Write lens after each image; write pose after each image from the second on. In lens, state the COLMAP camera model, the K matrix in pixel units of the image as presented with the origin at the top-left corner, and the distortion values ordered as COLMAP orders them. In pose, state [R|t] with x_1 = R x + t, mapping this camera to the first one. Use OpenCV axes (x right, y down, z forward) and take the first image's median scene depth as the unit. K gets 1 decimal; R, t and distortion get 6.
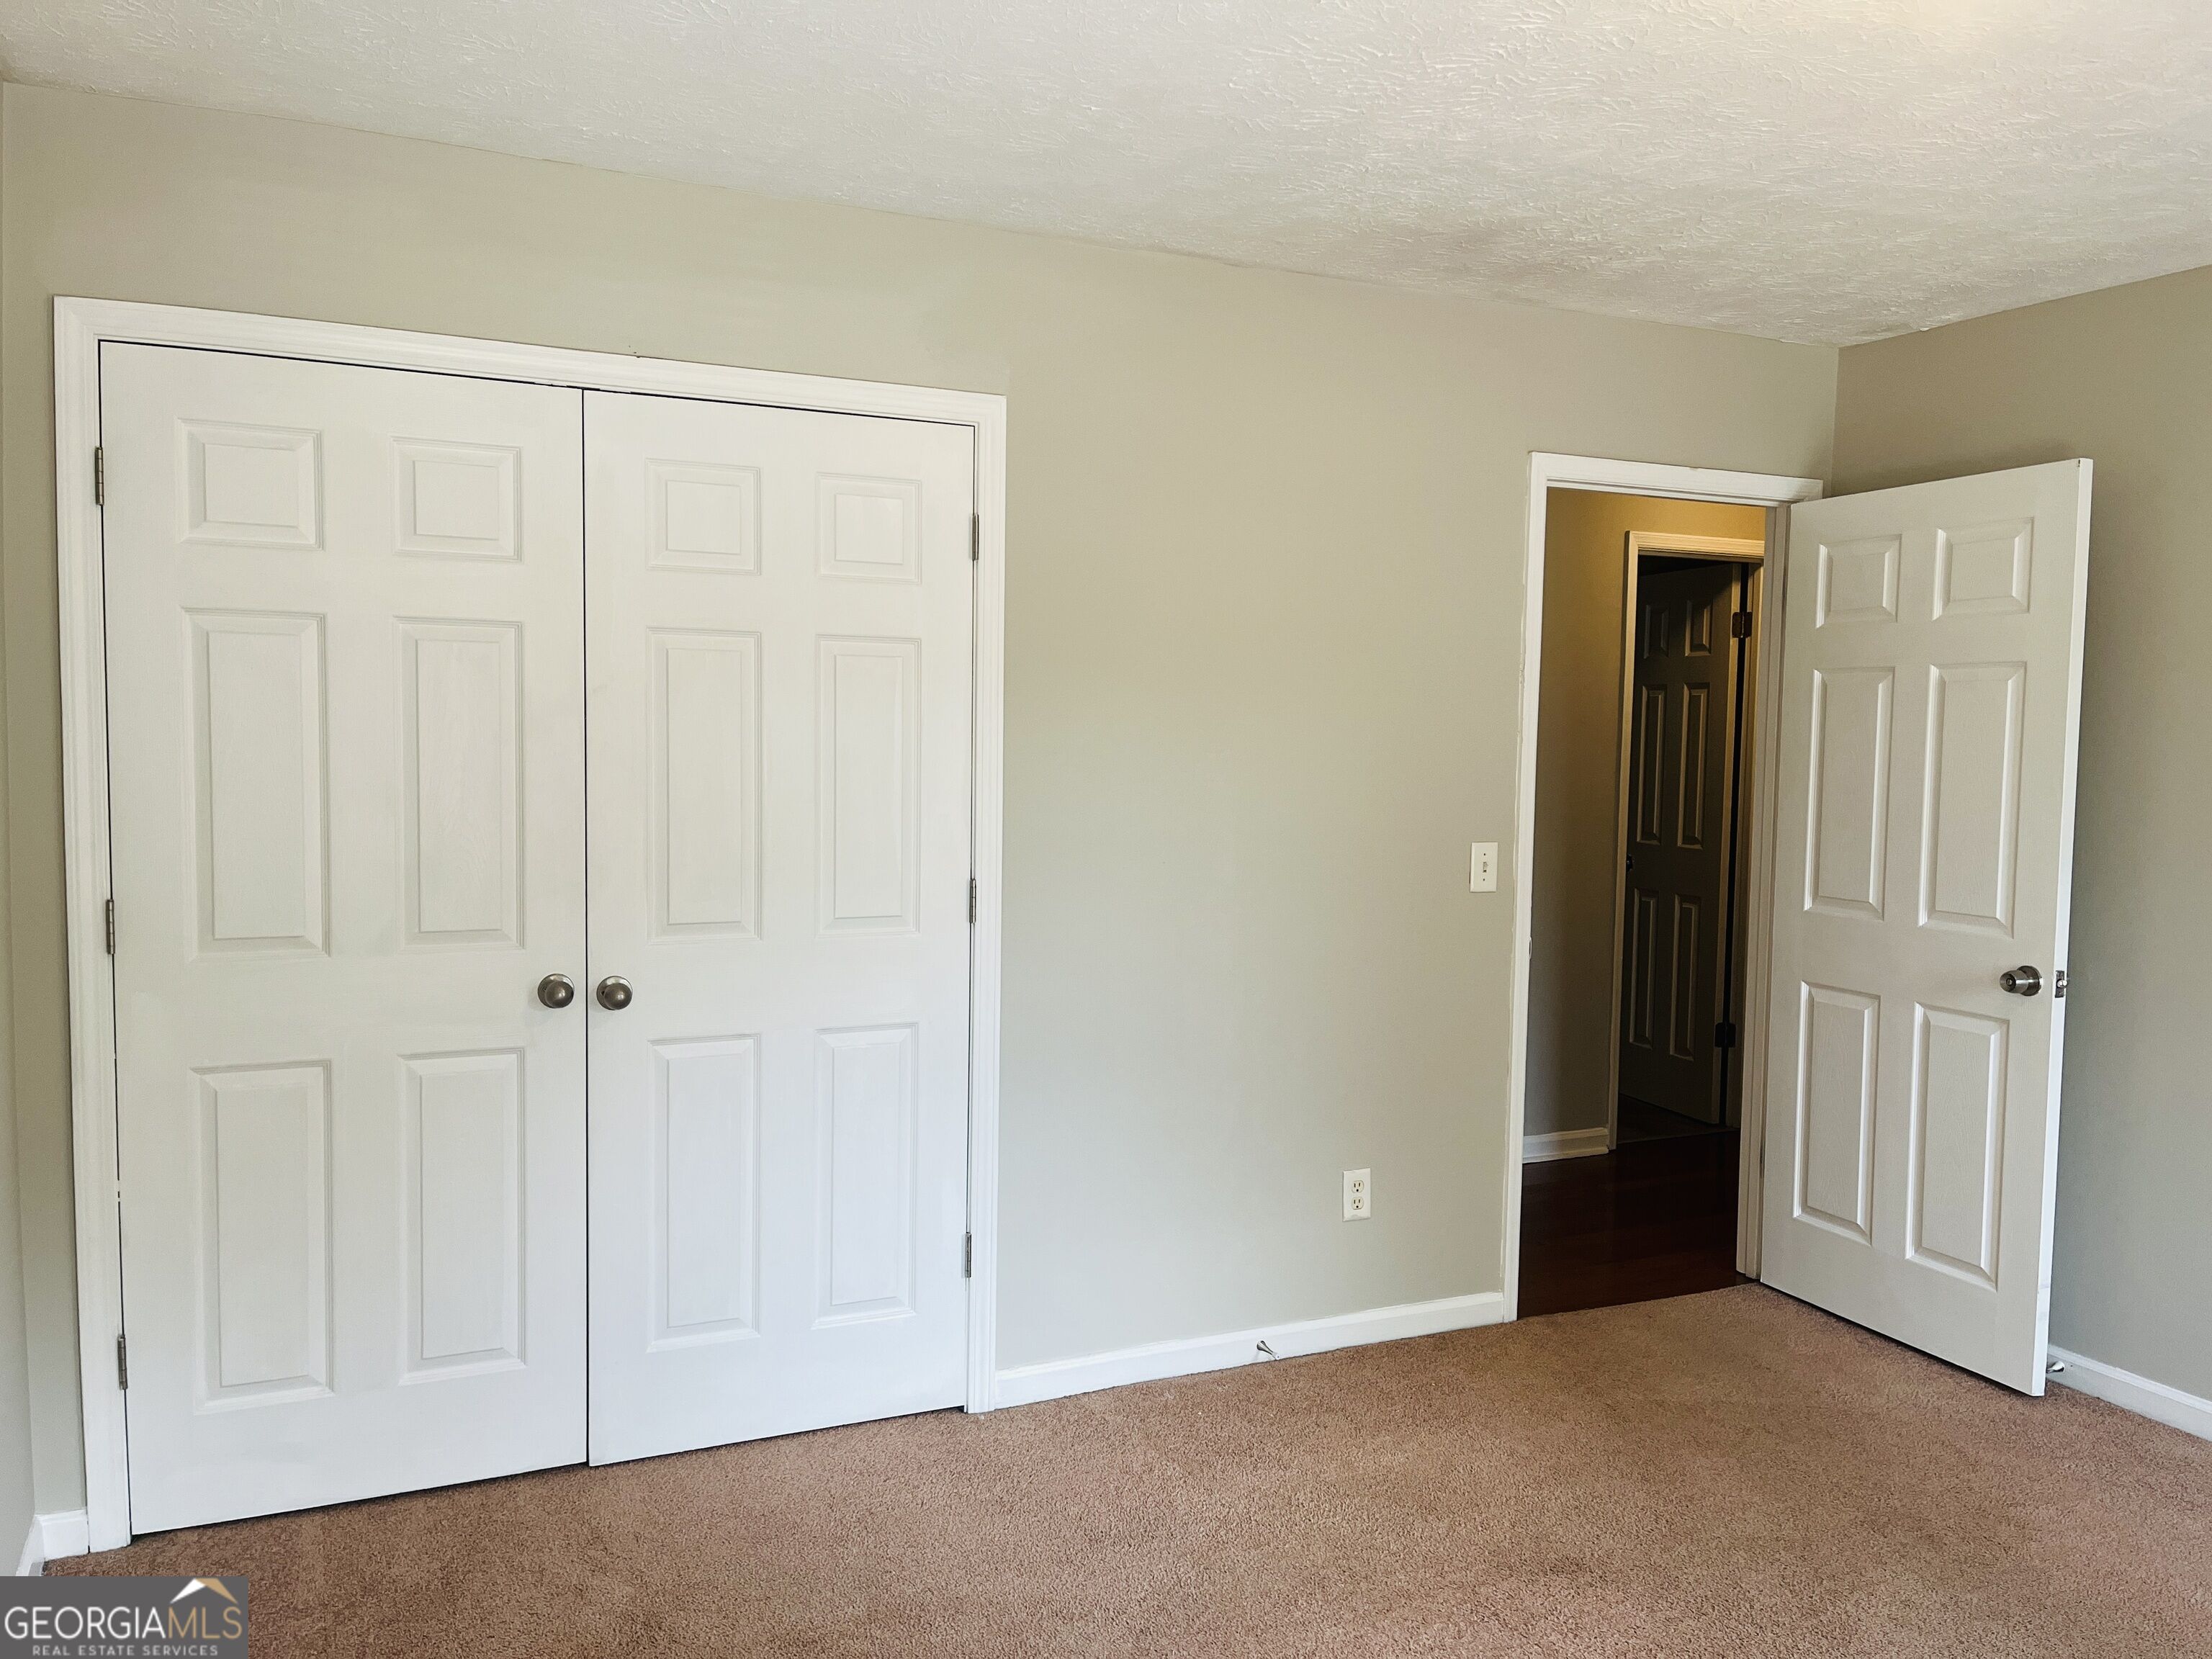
lens RADIAL K [[1679.8, 0, 1100.7], [0, 1679.8, 838.9], [0, 0, 1]] dist [0.072649, -0.092734]
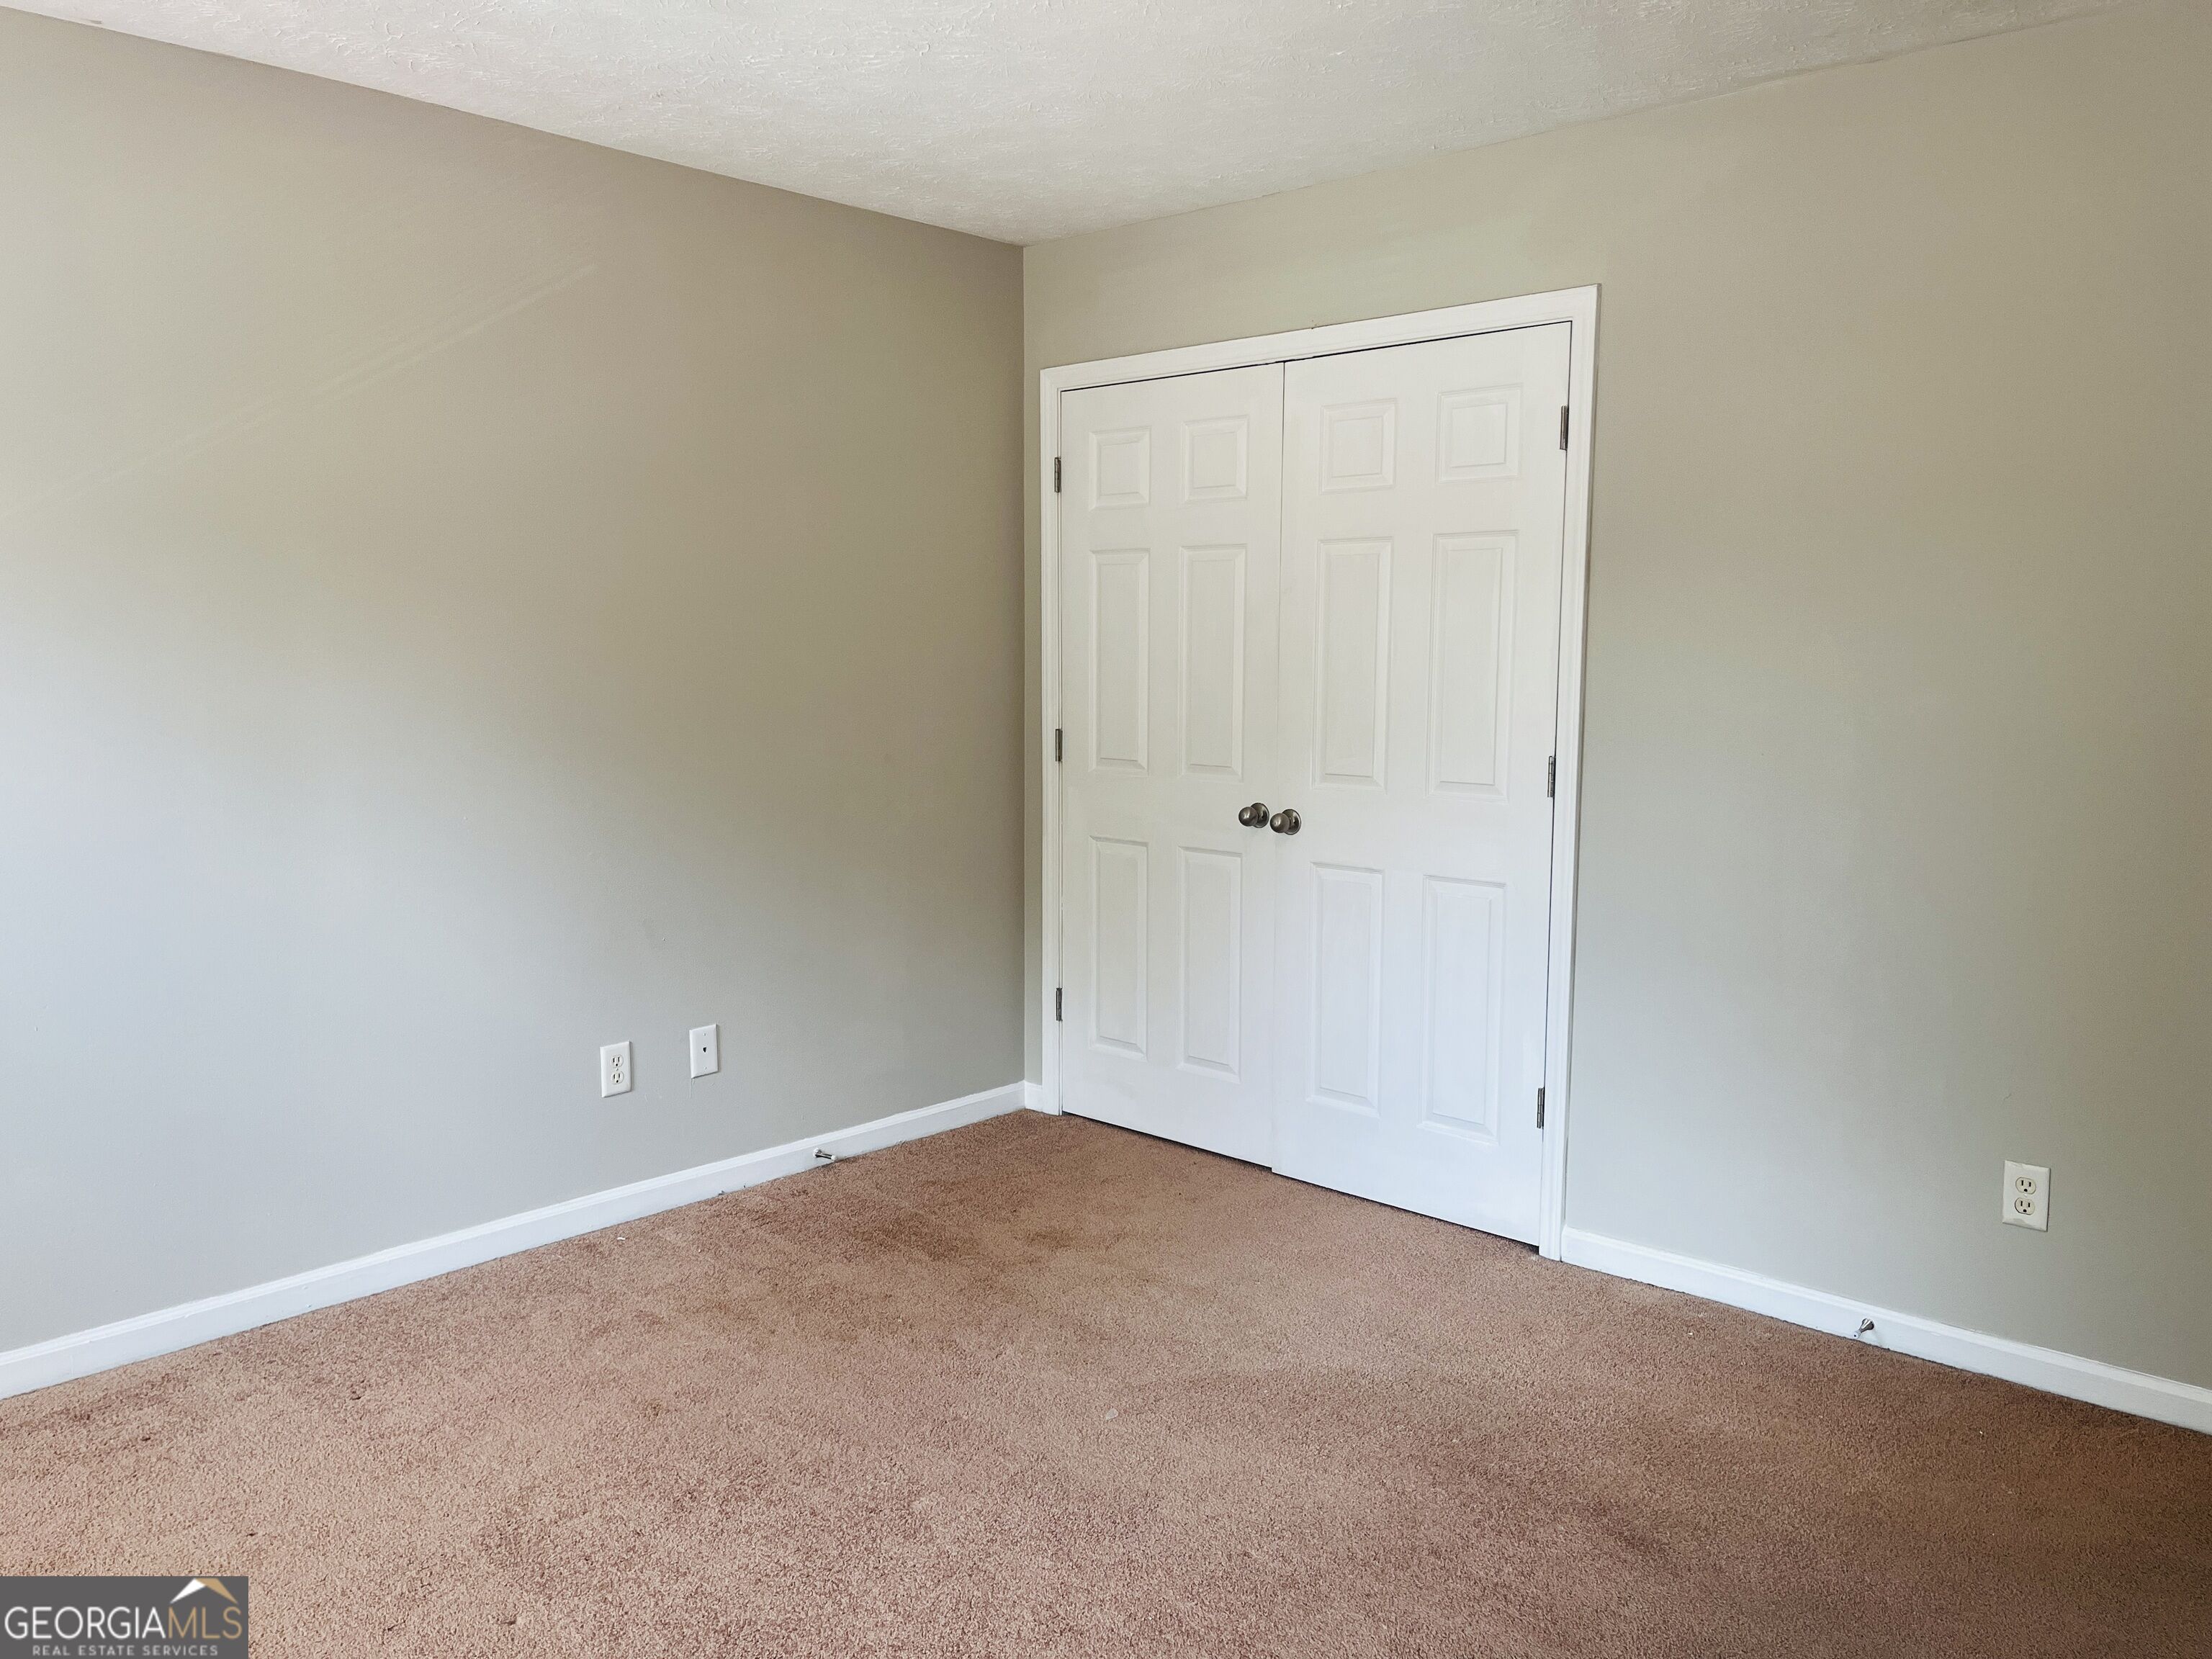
lens RADIAL K [[1679.8, 0, 1102.0], [0, 1679.8, 833.9], [0, 0, 1]] dist [0.072649, -0.092734]
pose [[0.380771, 0.092164, -0.920065, 0.821305], [-0.058926, 0.995416, 0.075325, 0.009812], [0.922790, 0.025534, 0.384457, 0.341511]]
